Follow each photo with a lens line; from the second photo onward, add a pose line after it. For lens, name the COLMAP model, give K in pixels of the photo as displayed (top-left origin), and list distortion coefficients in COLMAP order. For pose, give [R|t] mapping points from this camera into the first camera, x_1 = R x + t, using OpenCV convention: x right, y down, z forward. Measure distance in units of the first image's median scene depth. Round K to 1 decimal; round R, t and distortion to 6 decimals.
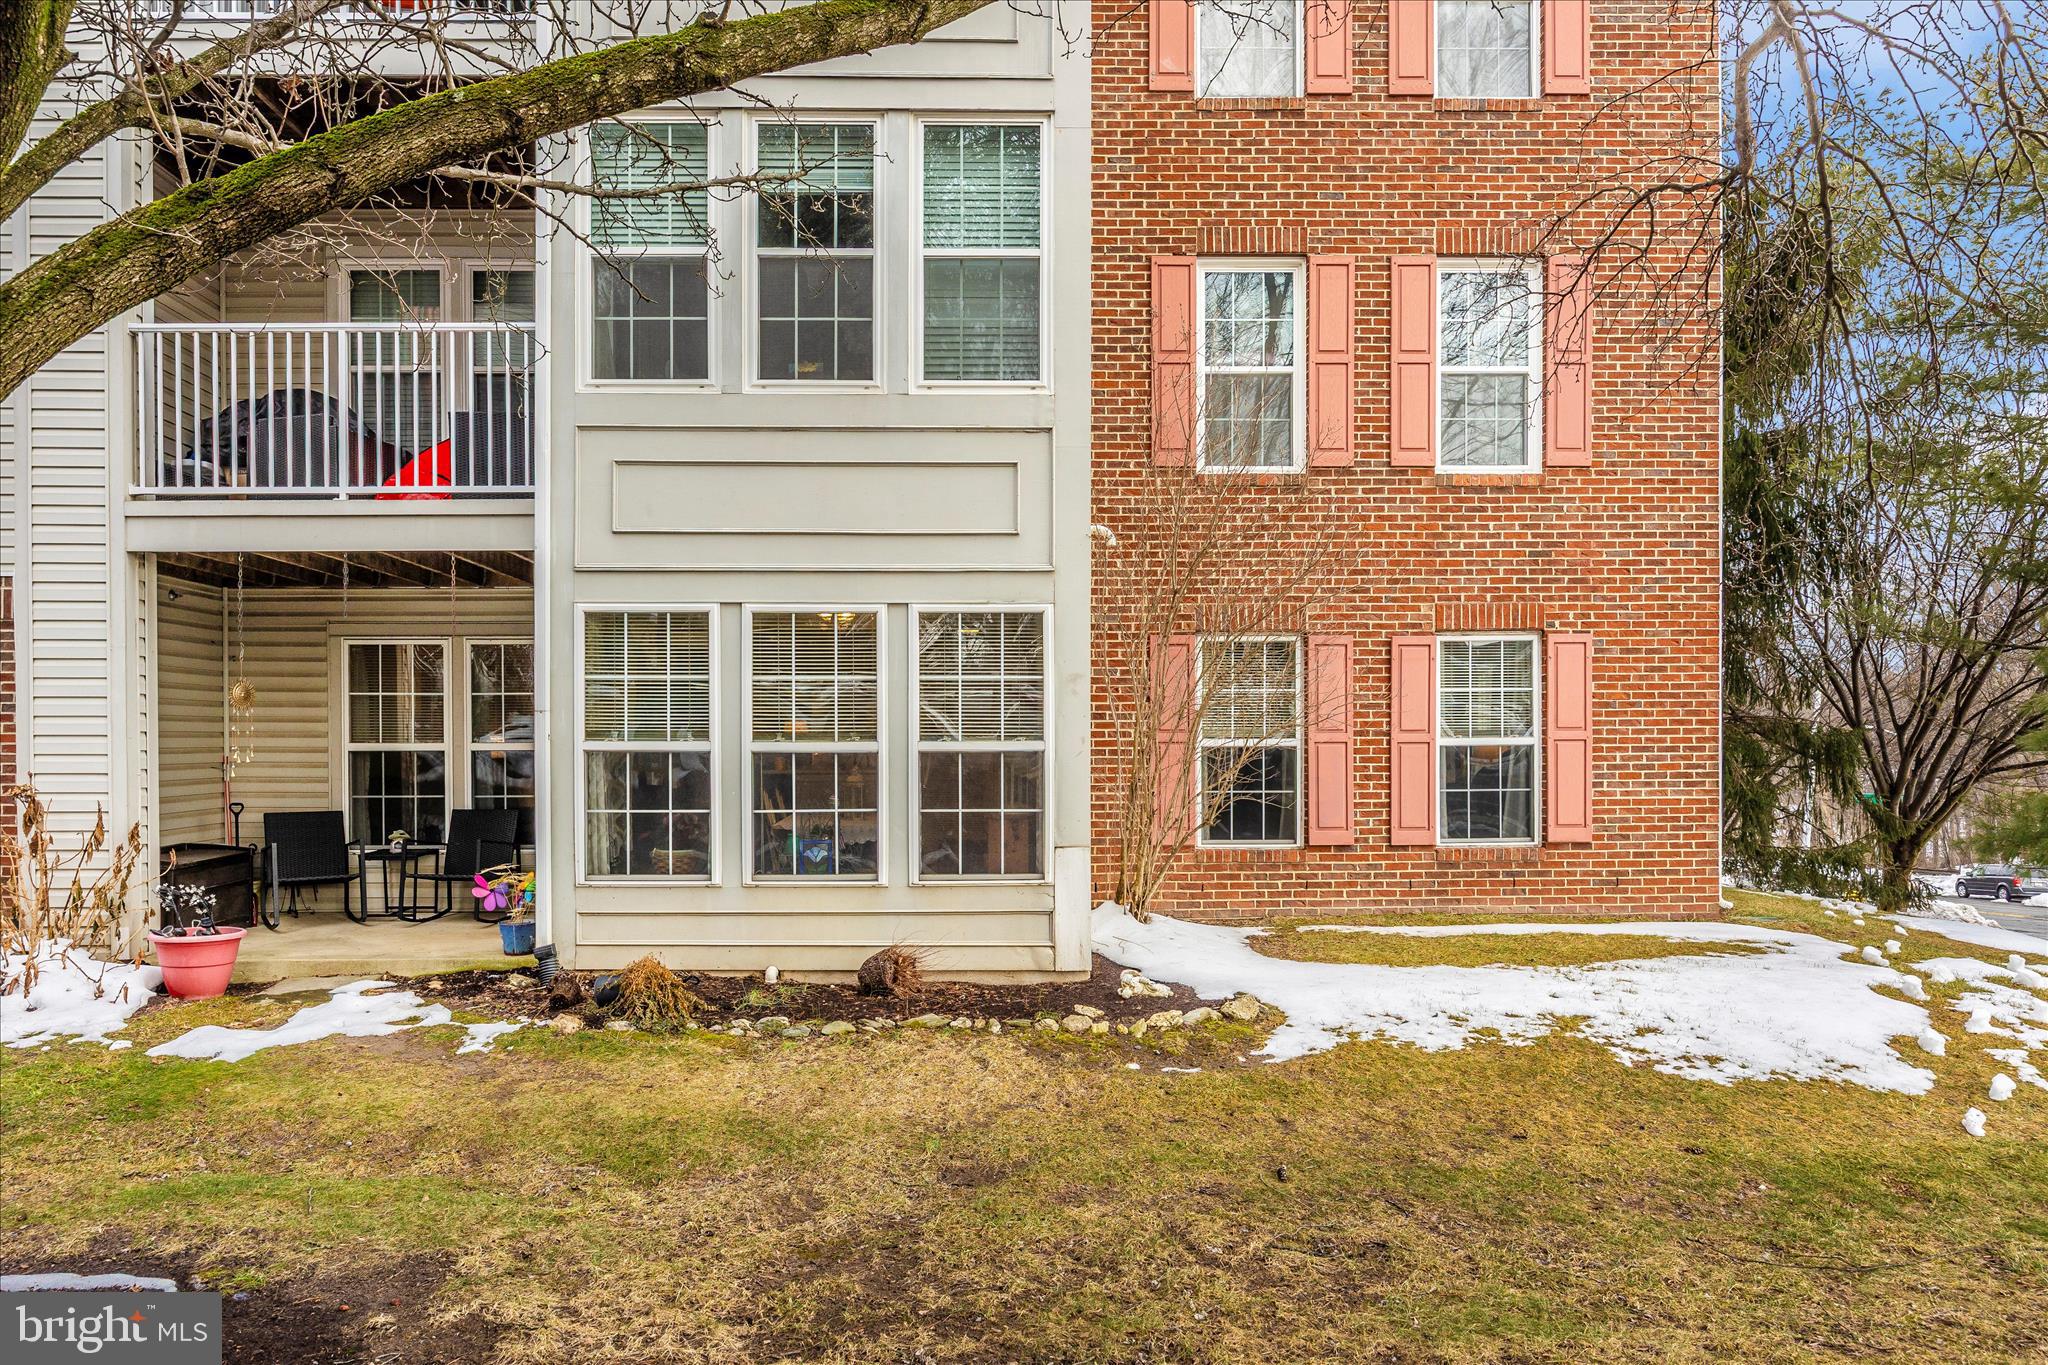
lens RADIAL K [[1700.8, 0, 1055.7], [0, 1700.8, 729.9], [0, 0, 1]] dist [-0.035817, 0.004718]
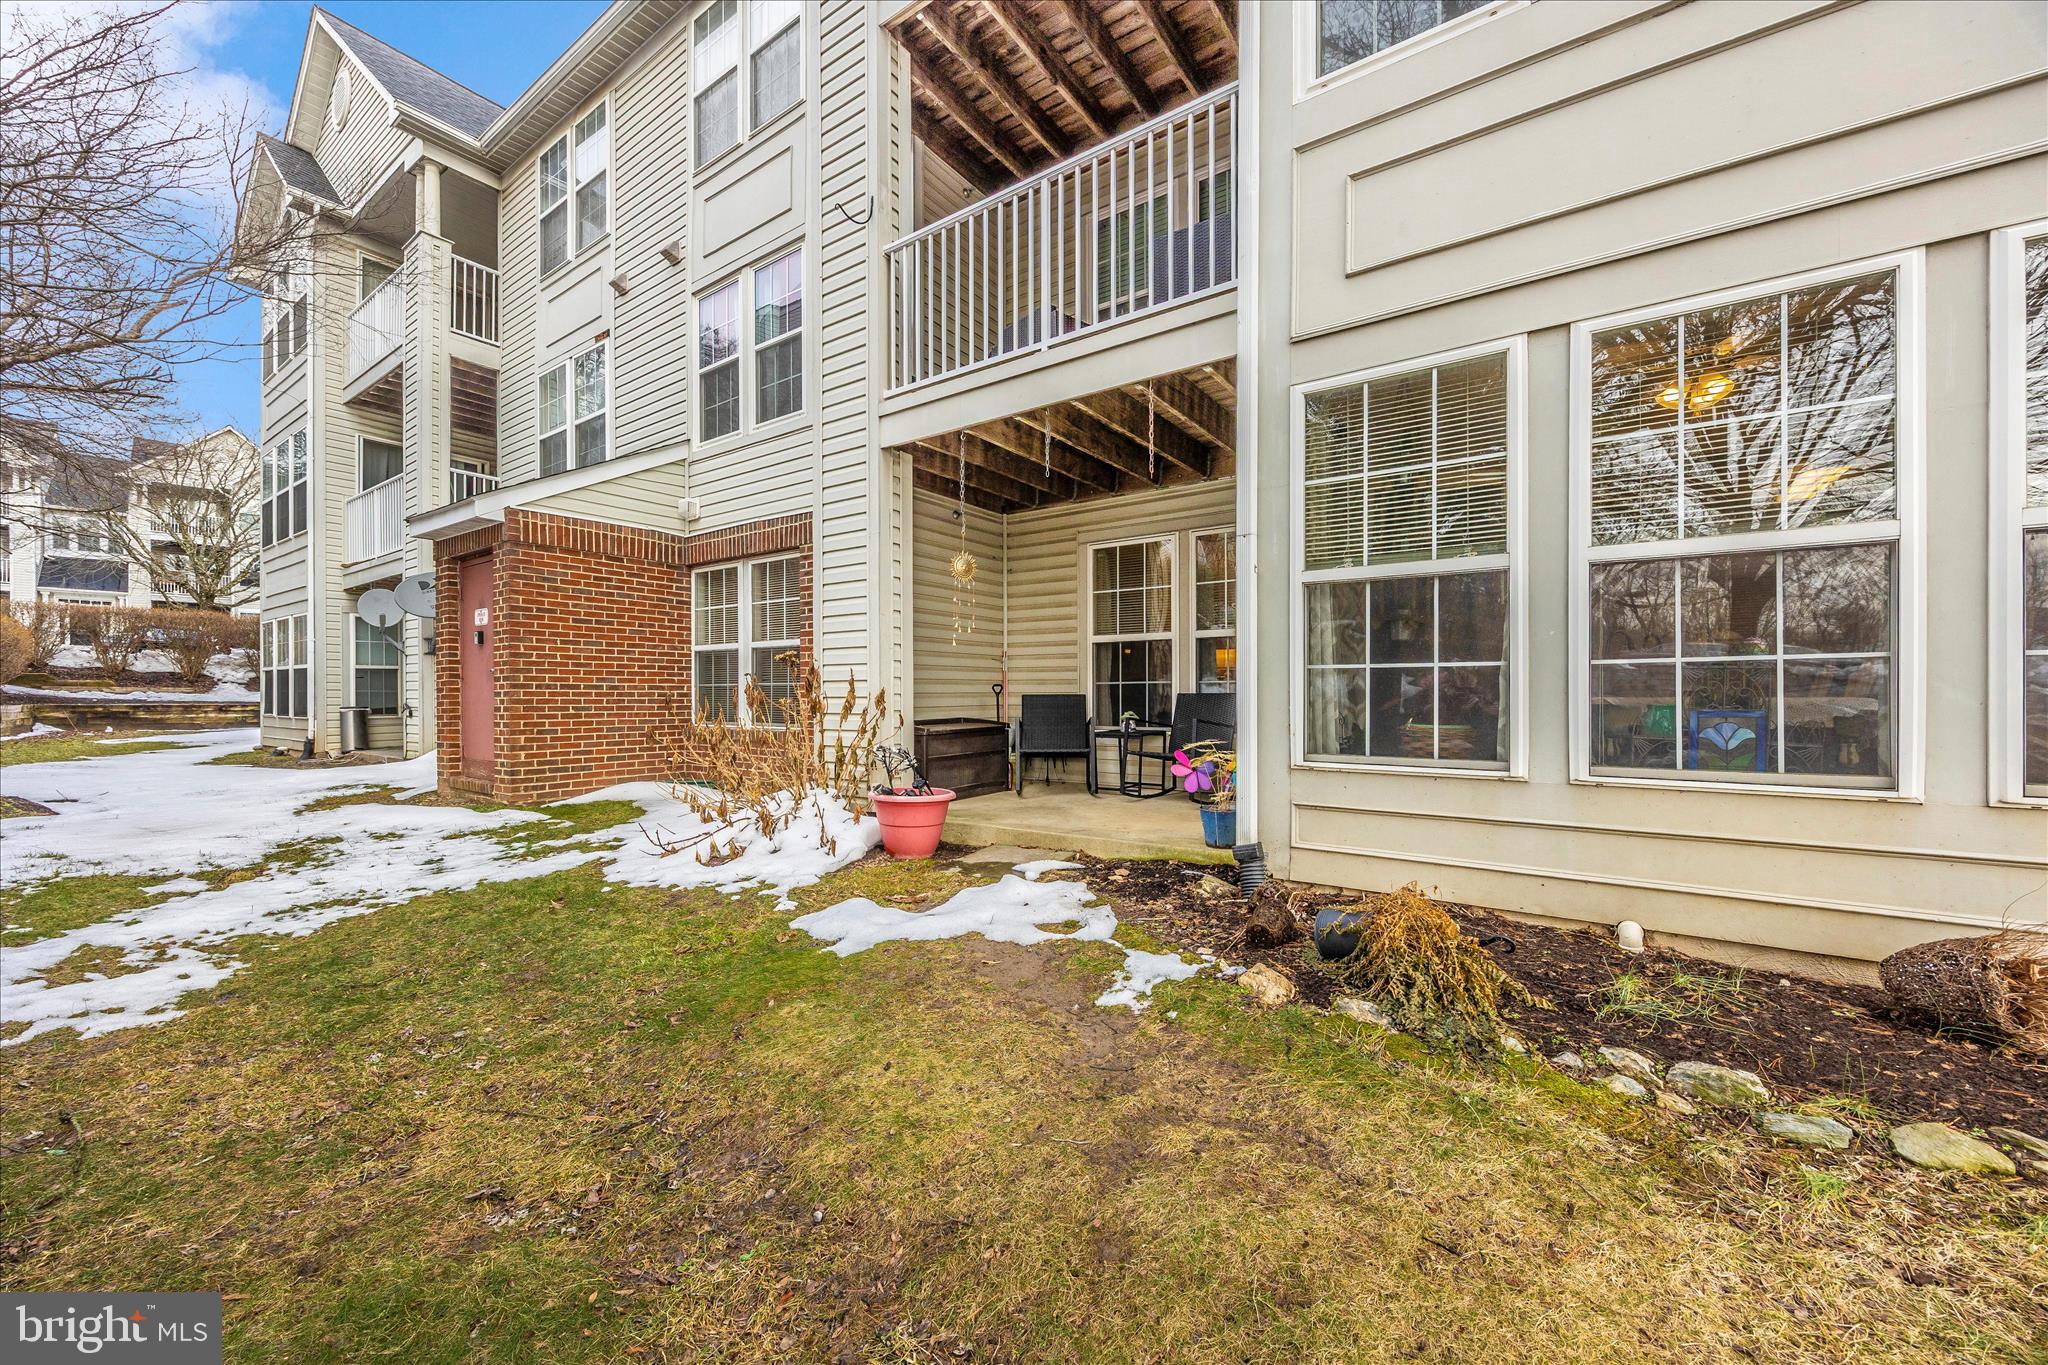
lens RADIAL K [[791.5, 0, 986.6], [0, 791.5, 694.2], [0, 0, 1]] dist [0.000695, -0.000444]
pose [[0.785717, -0.000686, -0.618586, -0.172599], [-0.008983, 0.999881, -0.012520, 0.065257], [0.618521, 0.015394, 0.785617, 0.642017]]
